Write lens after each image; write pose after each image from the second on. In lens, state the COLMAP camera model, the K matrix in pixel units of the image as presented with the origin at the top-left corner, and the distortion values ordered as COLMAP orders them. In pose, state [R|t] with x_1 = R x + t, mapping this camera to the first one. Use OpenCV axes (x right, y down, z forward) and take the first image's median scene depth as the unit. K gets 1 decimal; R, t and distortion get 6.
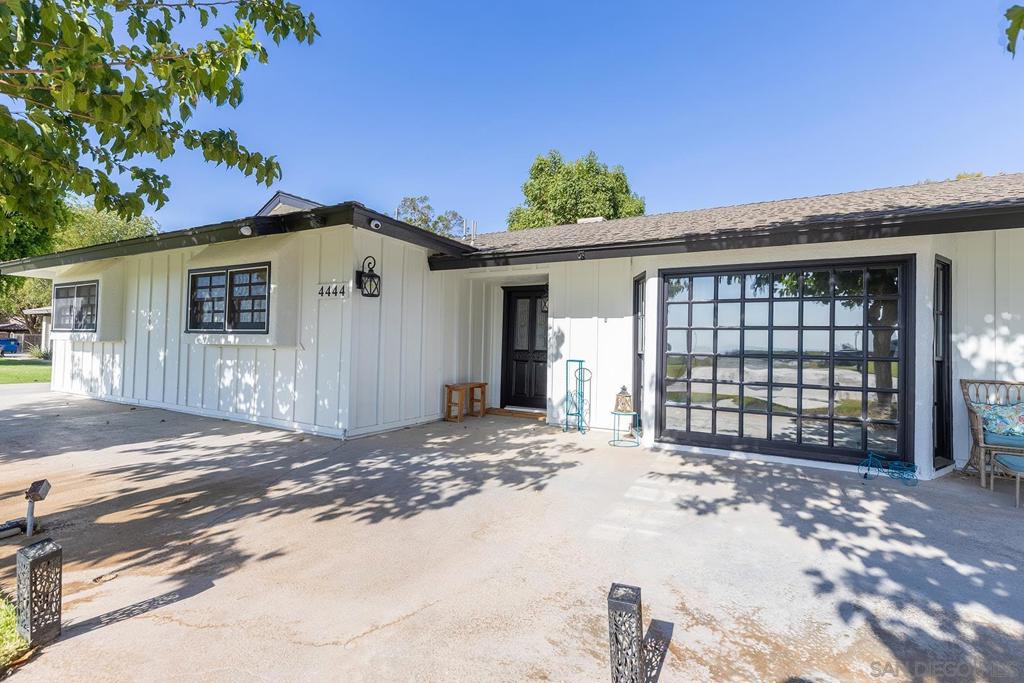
lens RADIAL K [[461.5, 0, 515.0], [0, 461.5, 342.3], [0, 0, 1]] dist [0.002416, -0.000776]
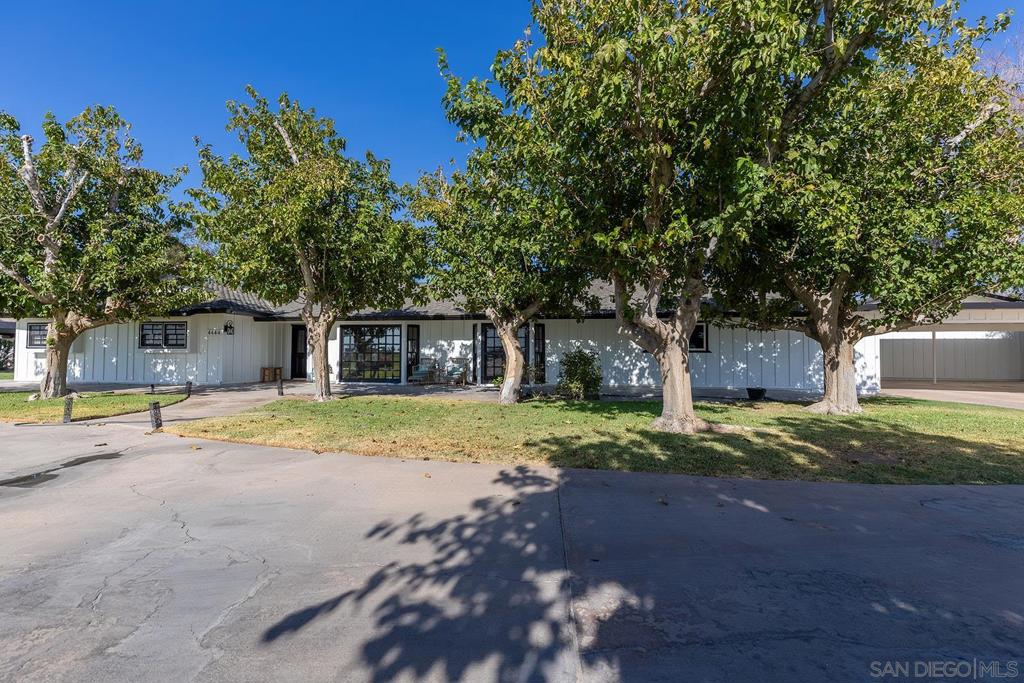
lens RADIAL K [[461.5, 0, 515.0], [0, 461.5, 342.3], [0, 0, 1]] dist [0.002416, -0.000776]
pose [[0.949900, -0.012007, 0.312324, 0.417227], [0.014826, 0.999868, -0.006654, -0.008079], [-0.312203, 0.010951, 0.949952, -2.033185]]
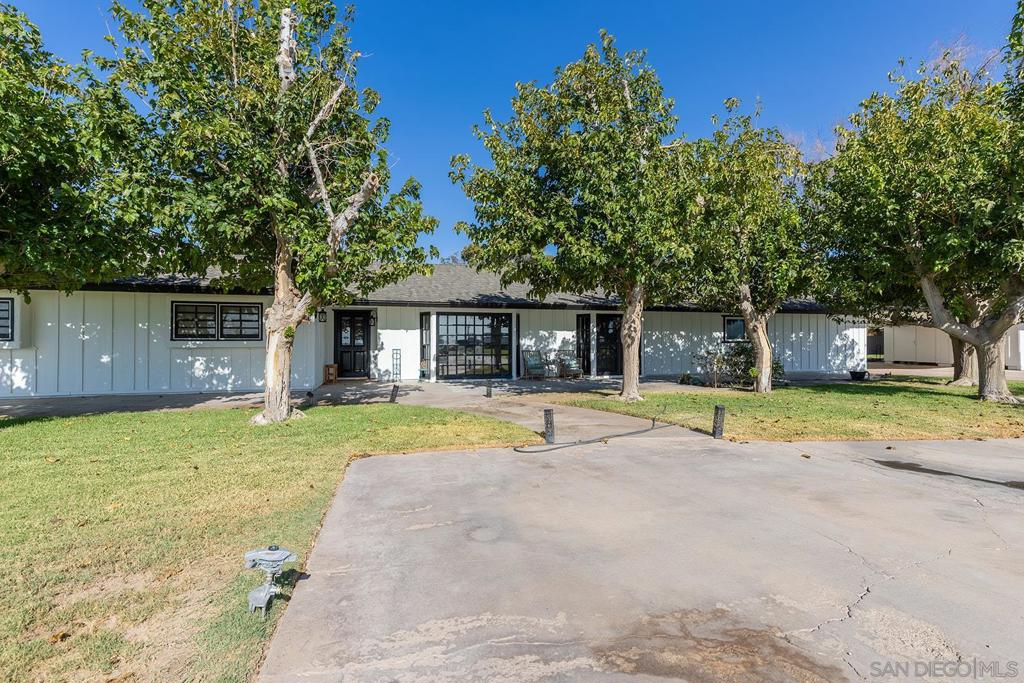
lens RADIAL K [[484.7, 0, 516.5], [0, 484.7, 344.4], [0, 0, 1]] dist [0.000821, -0.000416]
pose [[0.720175, -0.027081, 0.693264, -1.114252], [0.011540, 0.999567, 0.027057, -0.042913], [-0.693696, -0.011485, 0.720176, -1.116201]]
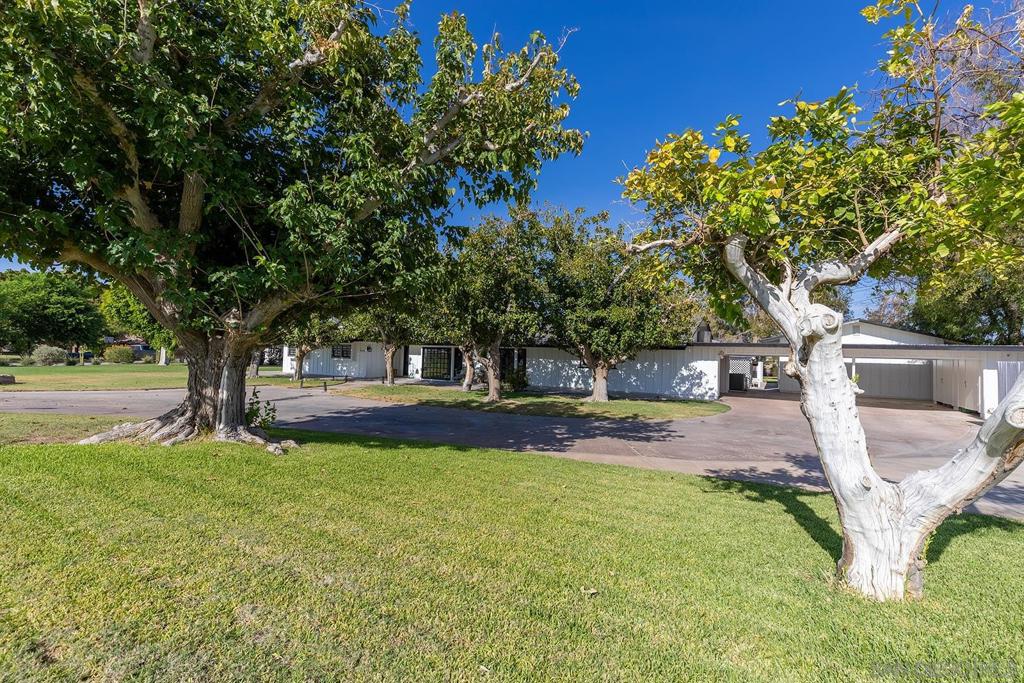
lens RADIAL K [[461.5, 0, 515.0], [0, 461.5, 342.3], [0, 0, 1]] dist [0.002416, -0.000776]
pose [[0.999579, 0.003311, -0.028829, 1.427862], [-0.003791, 0.999854, -0.016632, -0.119524], [0.028770, 0.016734, 0.999446, -4.026969]]
